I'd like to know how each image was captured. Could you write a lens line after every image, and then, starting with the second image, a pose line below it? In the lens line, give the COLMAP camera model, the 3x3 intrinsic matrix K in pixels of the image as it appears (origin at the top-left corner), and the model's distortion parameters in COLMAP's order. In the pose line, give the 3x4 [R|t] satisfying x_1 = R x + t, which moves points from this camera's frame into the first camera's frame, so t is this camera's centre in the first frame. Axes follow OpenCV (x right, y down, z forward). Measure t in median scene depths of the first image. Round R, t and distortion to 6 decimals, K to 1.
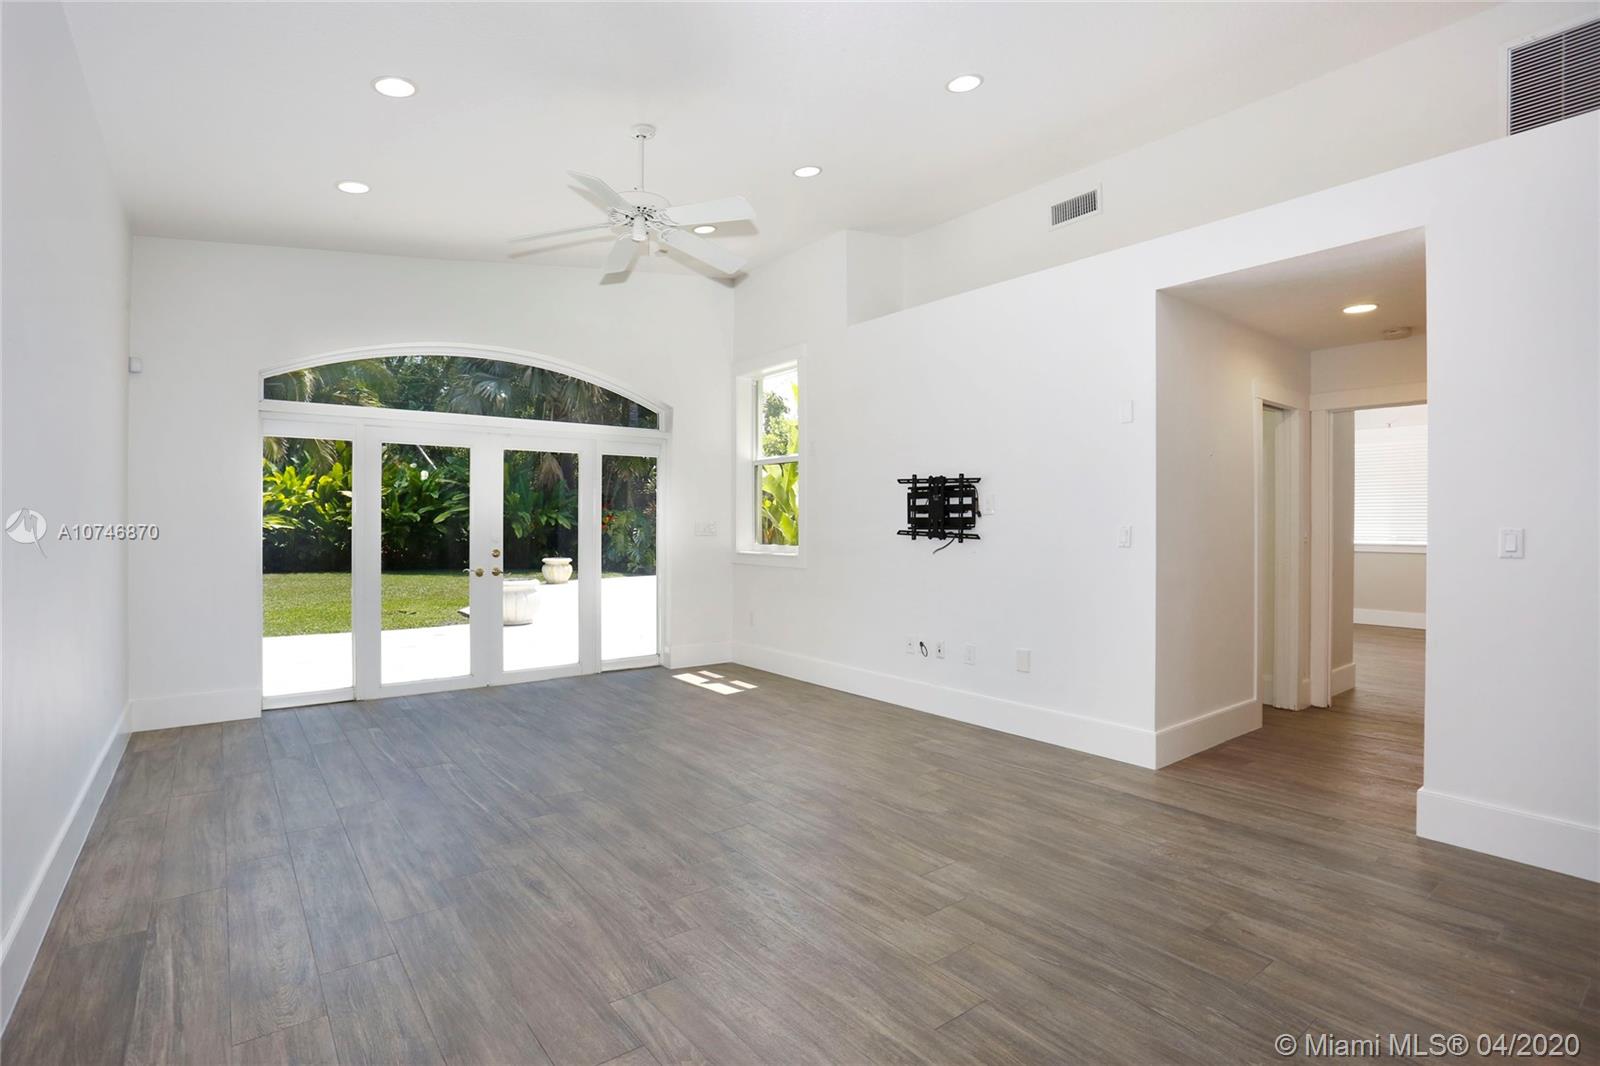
lens RADIAL K [[795.4, 0, 800.0], [0, 795.4, 533.0], [0, 0, 1]] dist [-0.064499, 0.032964]
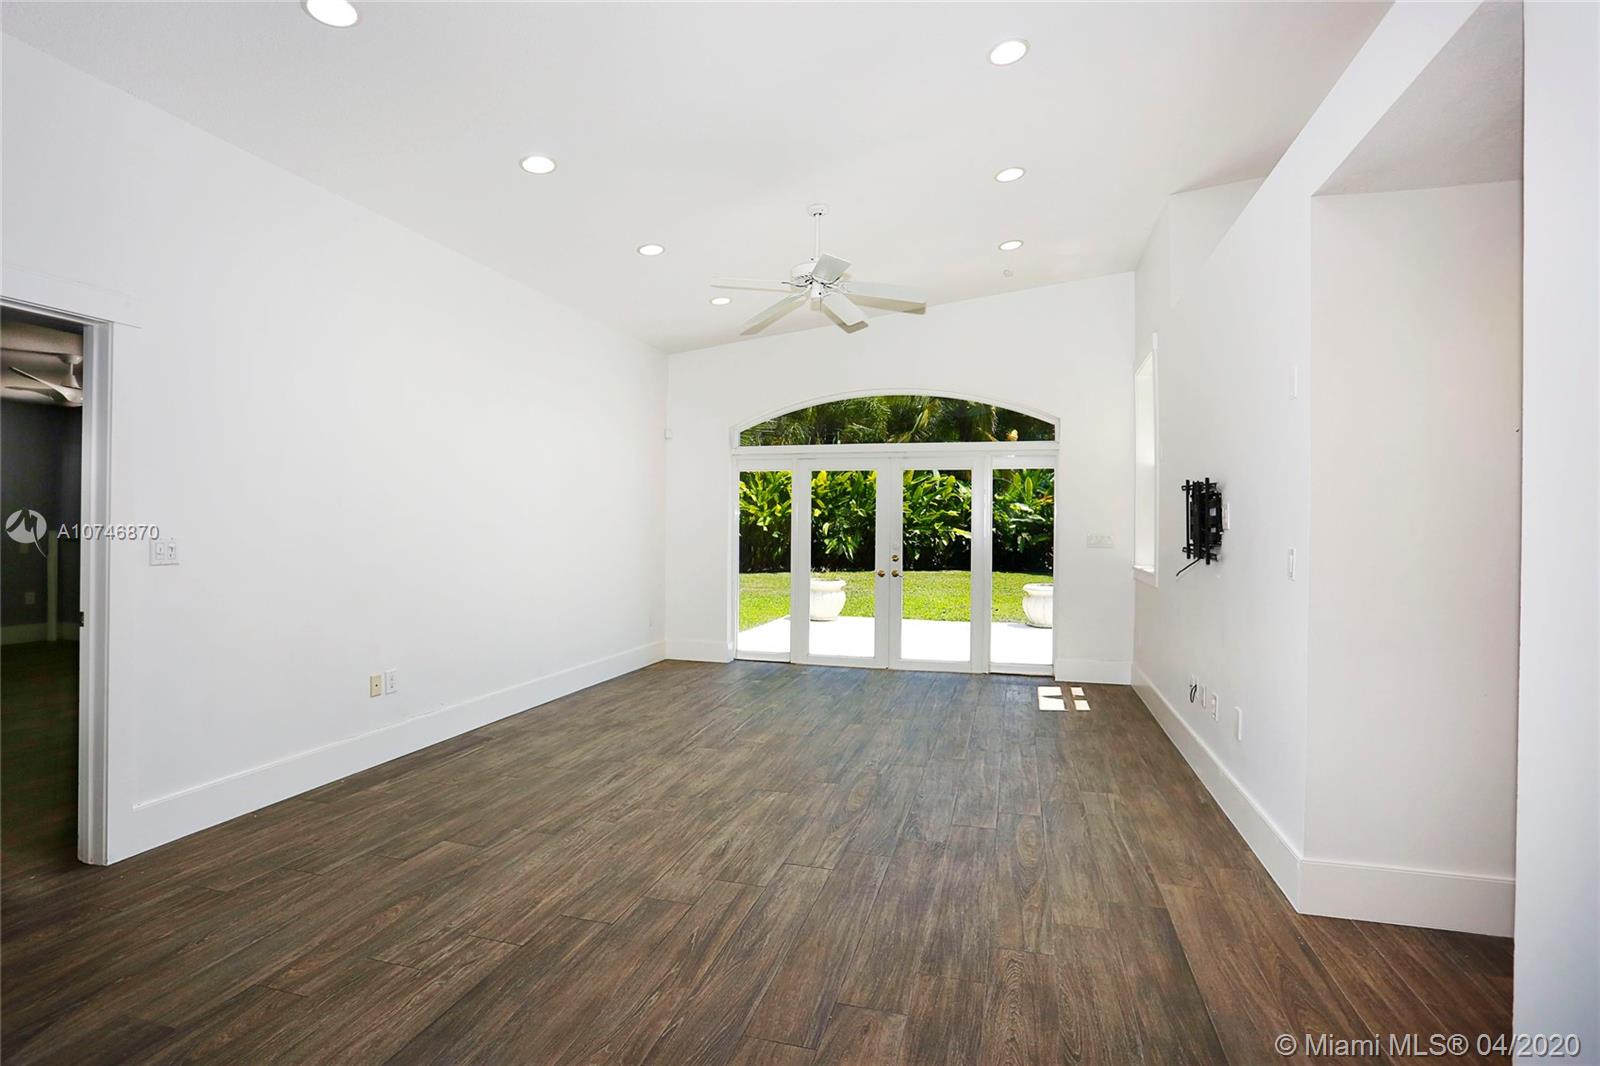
lens RADIAL K [[795.4, 0, 800.0], [0, 795.4, 533.0], [0, 0, 1]] dist [-0.064499, 0.032964]
pose [[0.572167, 0.003566, -0.820129, 0.905501], [-0.009094, 0.999957, -0.001997, -0.018291], [0.820087, 0.008601, 0.572175, 0.329492]]
